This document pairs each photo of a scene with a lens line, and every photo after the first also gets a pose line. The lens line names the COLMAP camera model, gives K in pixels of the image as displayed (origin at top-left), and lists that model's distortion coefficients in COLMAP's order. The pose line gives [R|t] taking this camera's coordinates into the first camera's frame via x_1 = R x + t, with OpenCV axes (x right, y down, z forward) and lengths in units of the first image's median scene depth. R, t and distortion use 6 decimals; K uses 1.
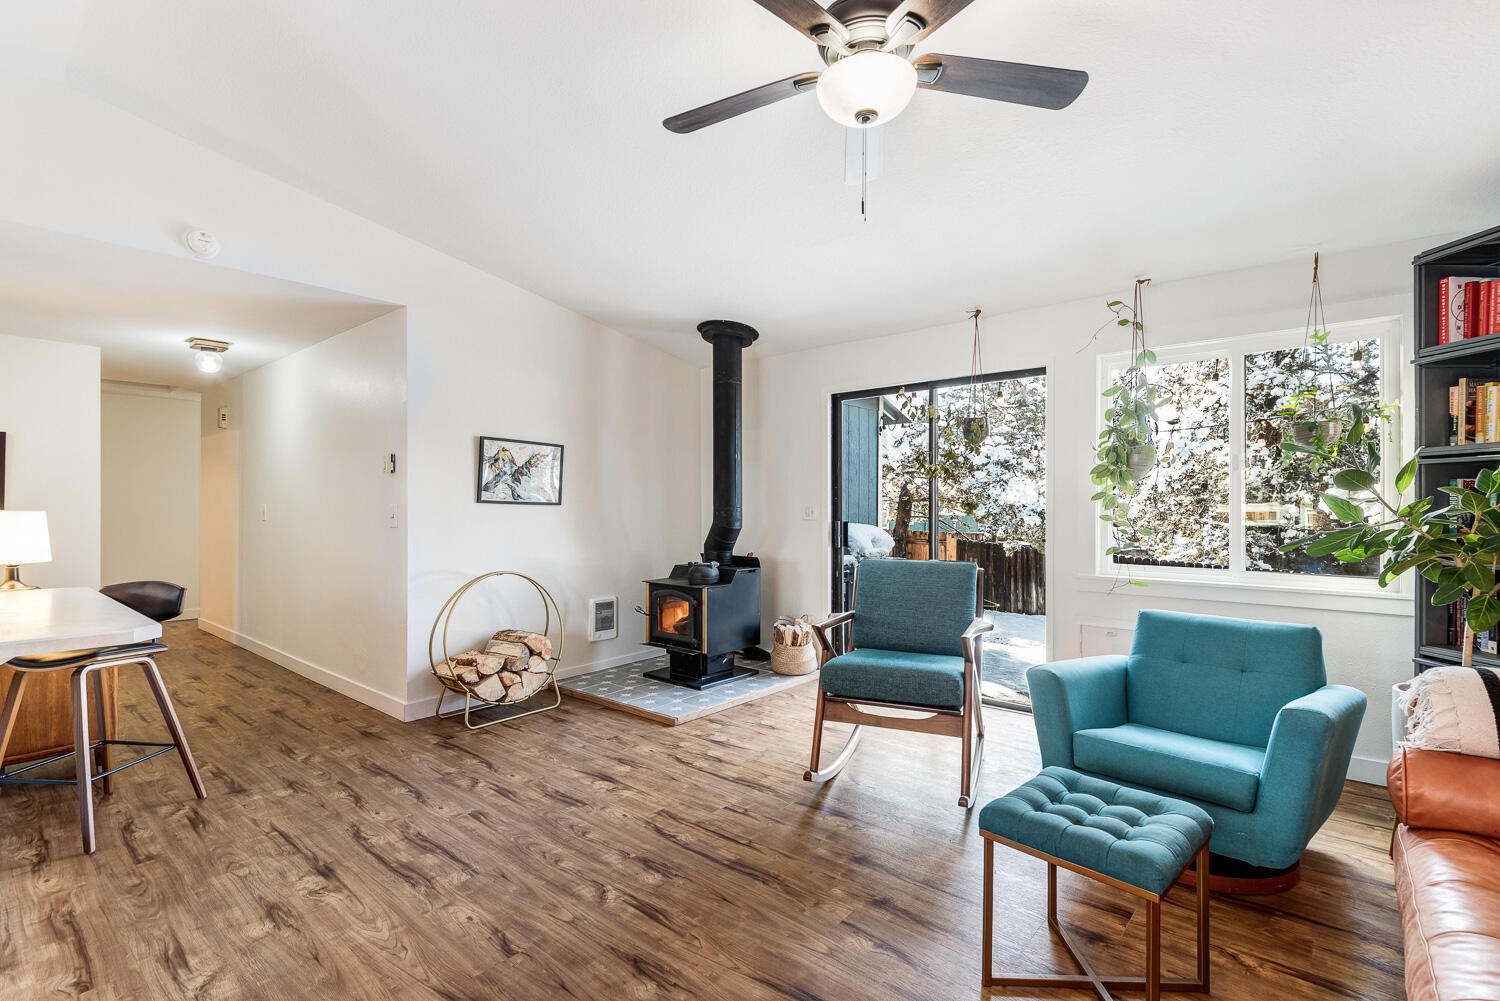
lens RADIAL K [[697.1, 0, 749.3], [0, 697.1, 505.7], [0, 0, 1]] dist [0.046424, -0.035588]
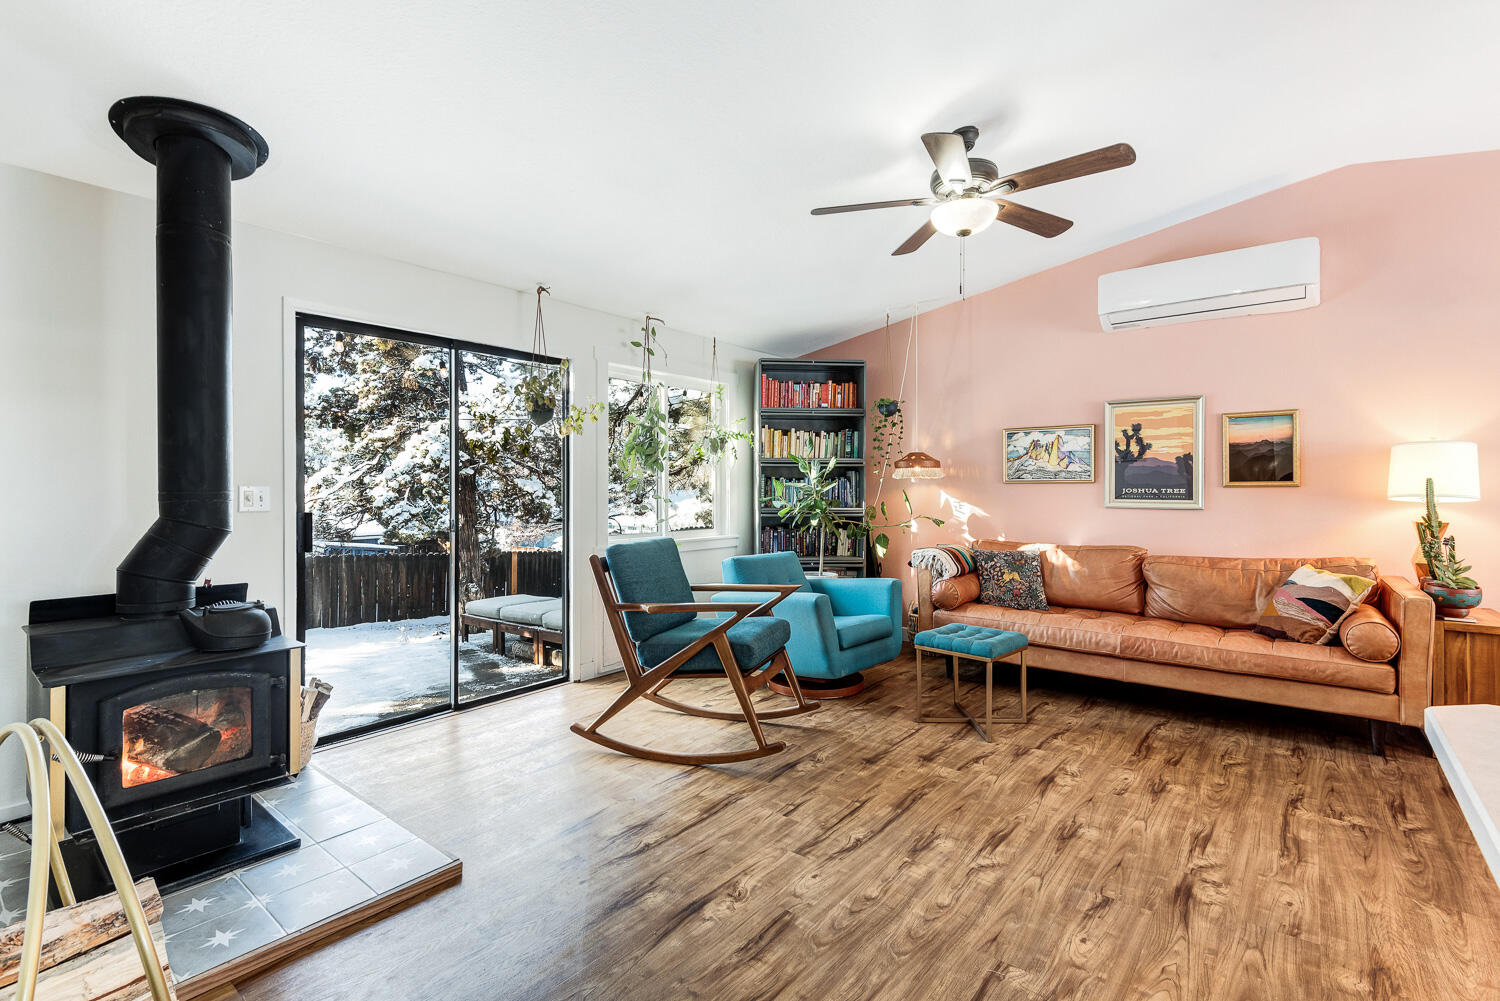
lens RADIAL K [[692.8, 0, 753.3], [0, 692.8, 486.1], [0, 0, 1]] dist [0.018791, -0.009797]
pose [[-0.042006, 0.004421, 0.999108, -0.867484], [0.002908, 0.999987, -0.004302, 0.003414], [-0.999113, 0.002724, -0.042019, 0.994114]]
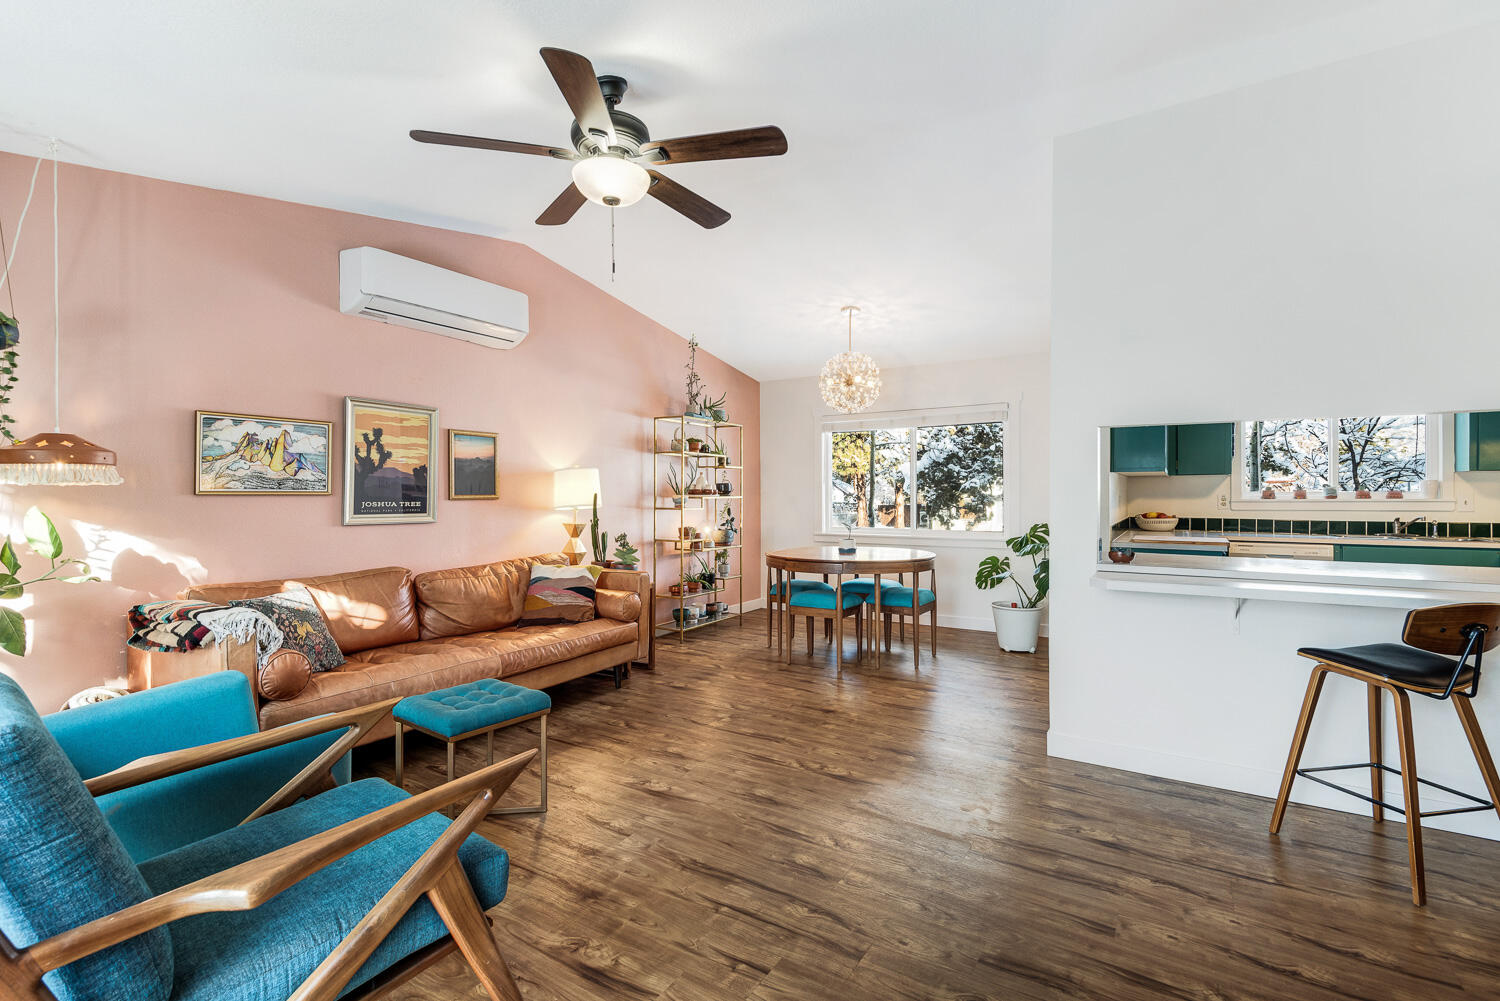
lens RADIAL K [[682.7, 0, 756.9], [0, 682.7, 496.4], [0, 0, 1]] dist [0.024920, -0.009990]
pose [[-0.986763, 0.003269, -0.162135, 0.069586], [0.002791, 0.999991, 0.003176, -0.007607], [0.162144, 0.002681, -0.986763, 1.493959]]
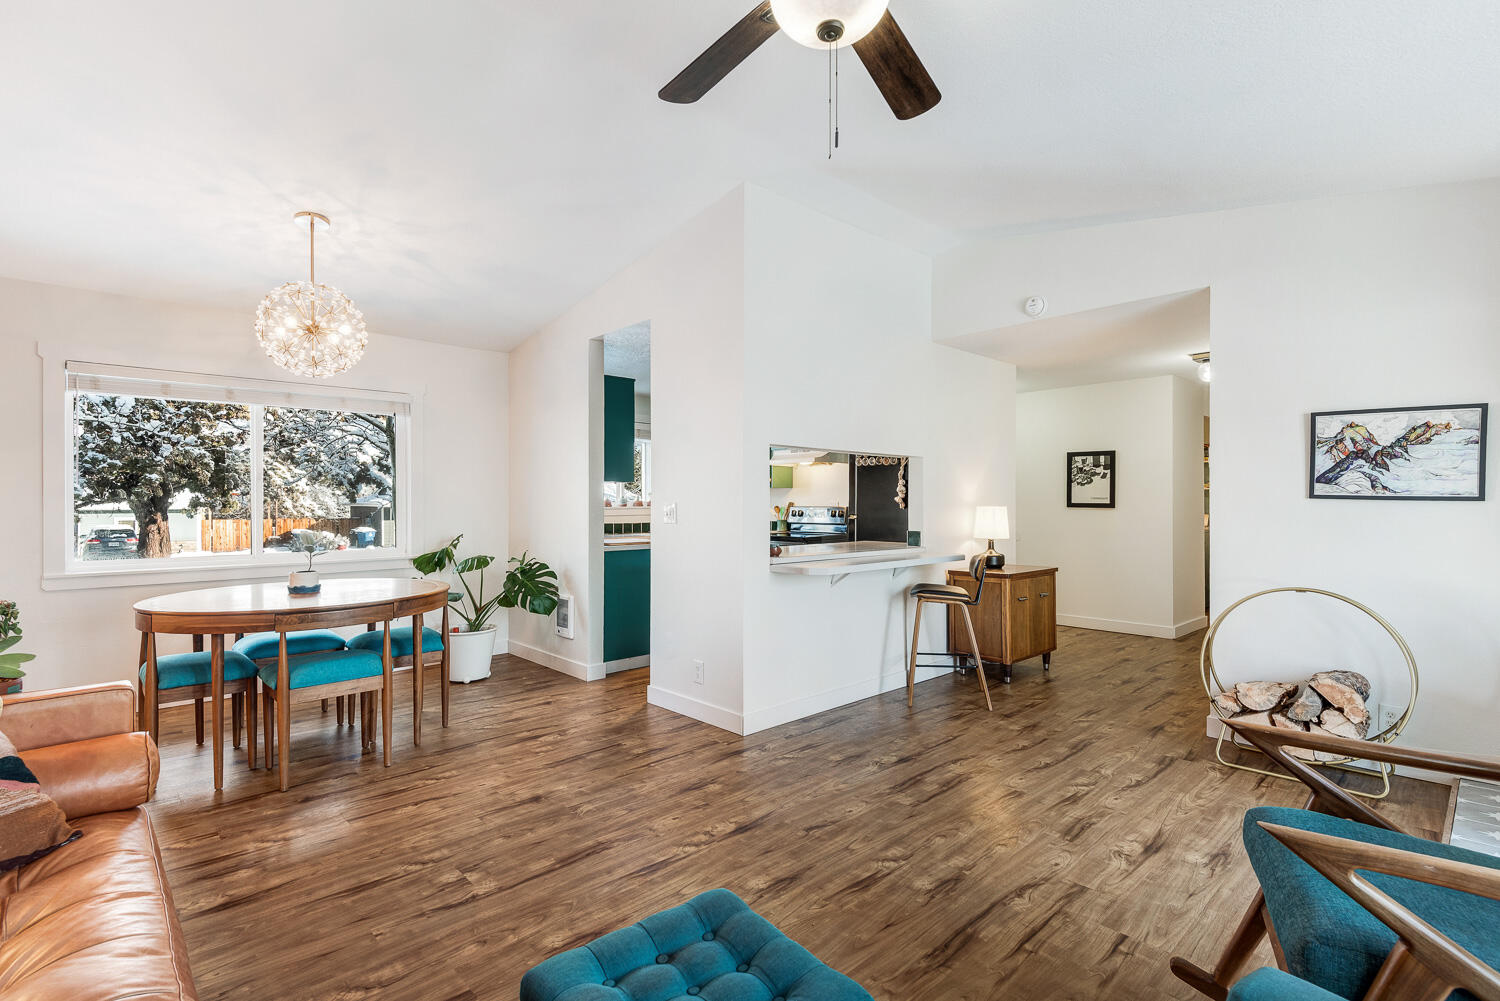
lens RADIAL K [[697.1, 0, 749.3], [0, 697.1, 505.7], [0, 0, 1]] dist [0.046424, -0.035588]
pose [[-0.102343, 0.004250, -0.994740, 0.647825], [0.003985, 0.999985, 0.003862, -0.002211], [0.994741, -0.003569, -0.102358, 0.646672]]
